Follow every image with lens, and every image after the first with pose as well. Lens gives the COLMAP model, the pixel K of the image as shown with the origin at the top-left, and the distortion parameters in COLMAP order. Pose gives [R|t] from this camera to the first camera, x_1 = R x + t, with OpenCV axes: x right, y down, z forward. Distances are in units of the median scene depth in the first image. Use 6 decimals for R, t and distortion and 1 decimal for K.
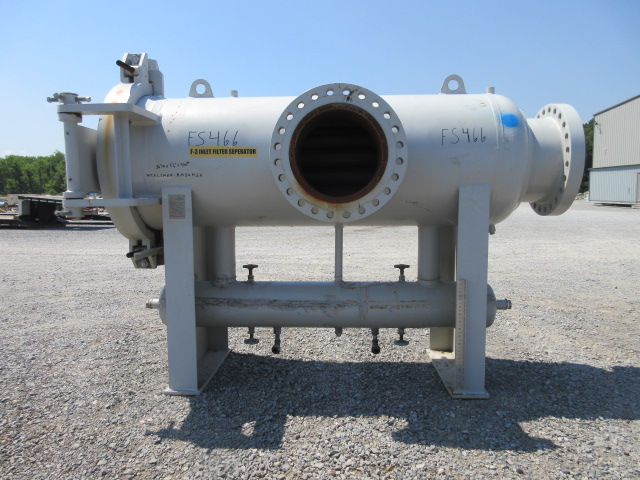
lens RADIAL K [[475.5, 0, 325.1], [0, 475.5, 242.4], [0, 0, 1]] dist [-0.004419, 0.007319]
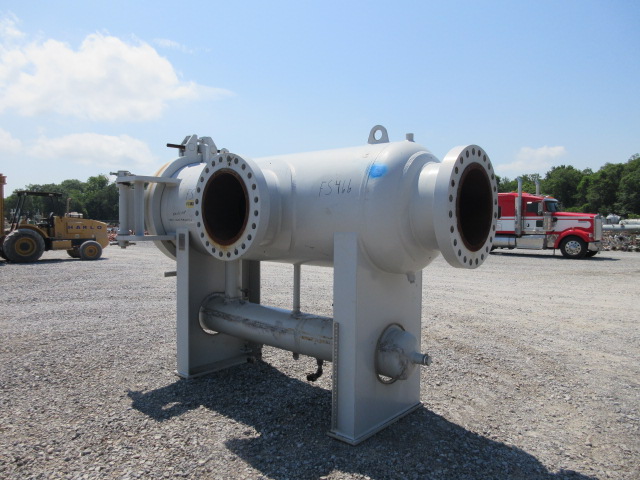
lens RADIAL K [[475.5, 0, 325.1], [0, 475.5, 243.1], [0, 0, 1]] dist [-0.004419, 0.007319]
pose [[0.780801, 0.042772, -0.623314, 0.911867], [-0.077350, 0.996596, -0.028506, -0.064194], [0.619973, 0.070471, 0.781452, 0.149584]]
